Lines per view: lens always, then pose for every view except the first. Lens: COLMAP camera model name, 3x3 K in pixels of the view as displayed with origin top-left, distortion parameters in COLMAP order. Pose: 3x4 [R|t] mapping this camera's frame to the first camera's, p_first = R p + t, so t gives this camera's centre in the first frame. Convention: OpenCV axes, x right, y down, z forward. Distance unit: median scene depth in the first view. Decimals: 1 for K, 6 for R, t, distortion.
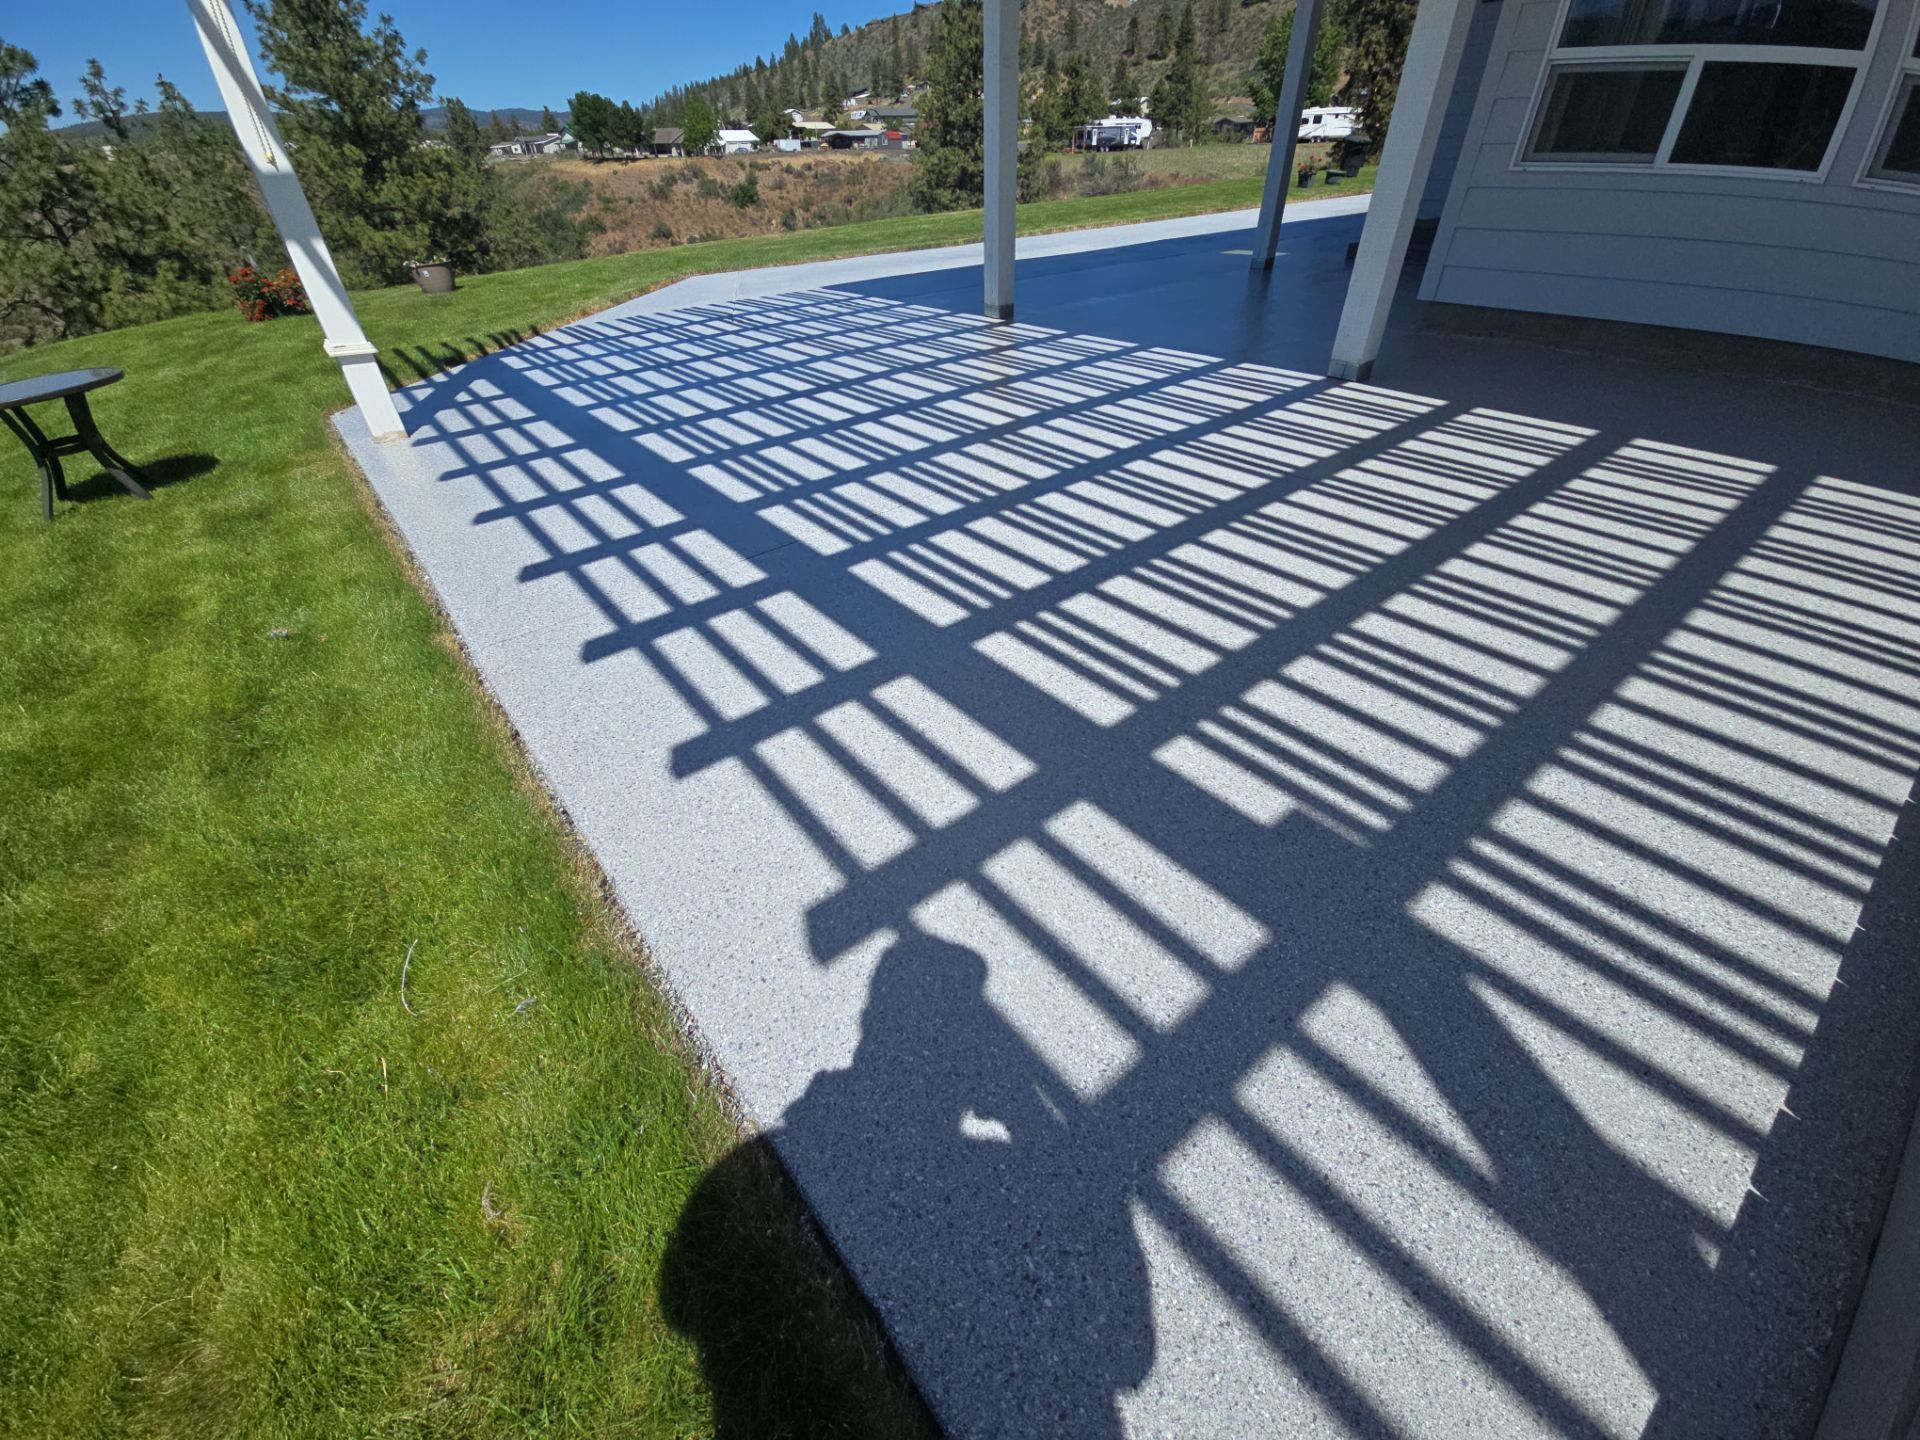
lens RADIAL K [[756.0, 0, 960.0], [0, 756.0, 720.0], [0, 0, 1]] dist [0.031105, -0.019552]
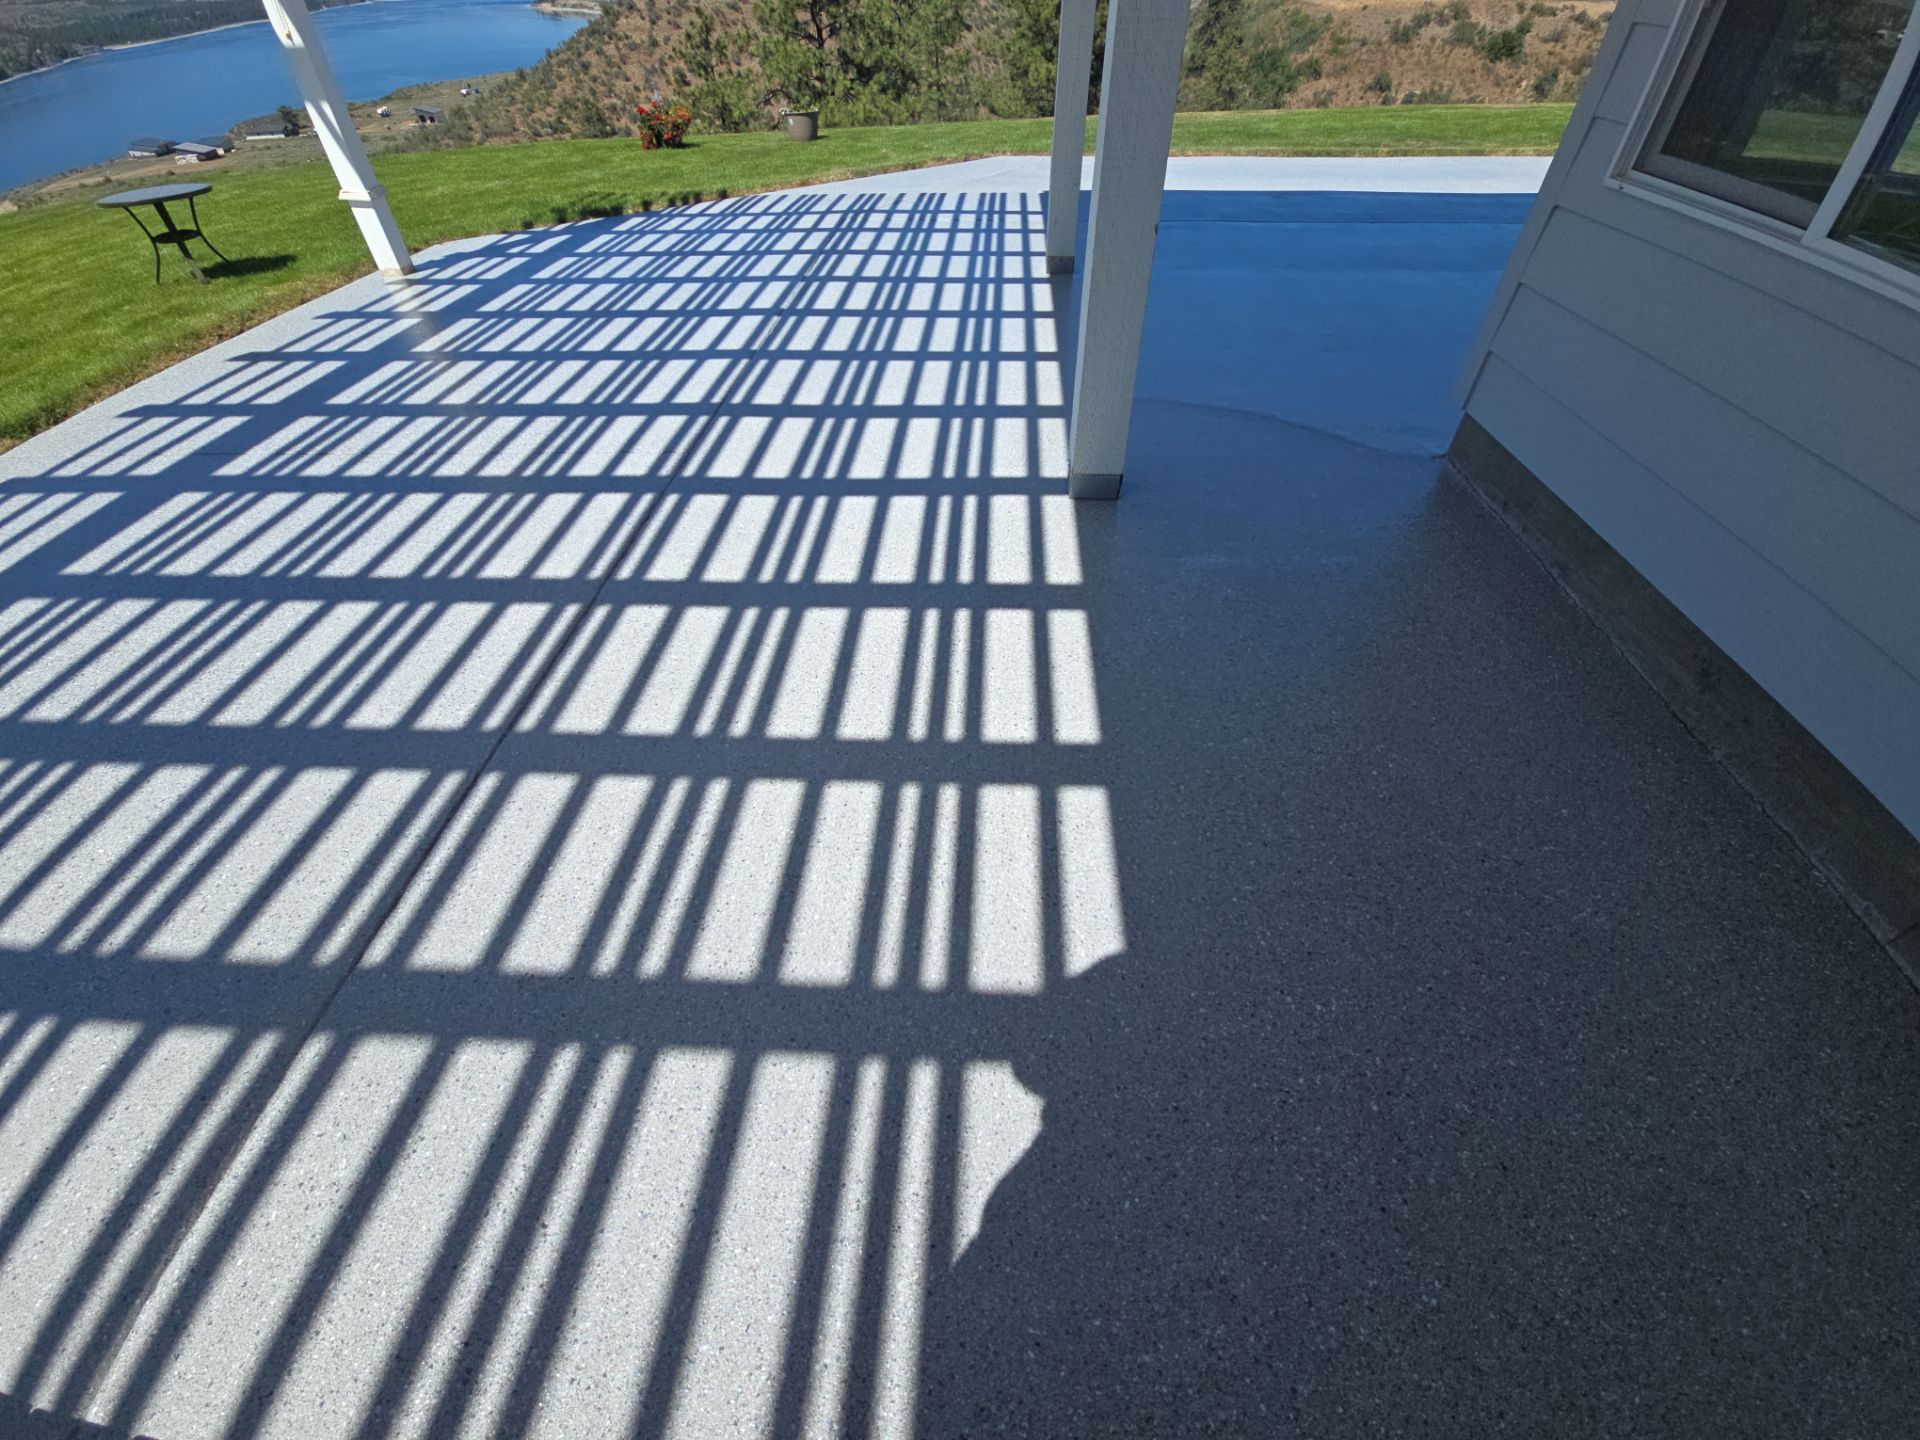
lens RADIAL K [[756.0, 0, 960.0], [0, 756.0, 720.0], [0, 0, 1]] dist [0.031105, -0.019552]
pose [[0.728540, 0.487175, -0.481551, 0.143744], [-0.419636, 0.873049, 0.248376, -0.070800], [0.541420, 0.021124, 0.840487, 0.077453]]
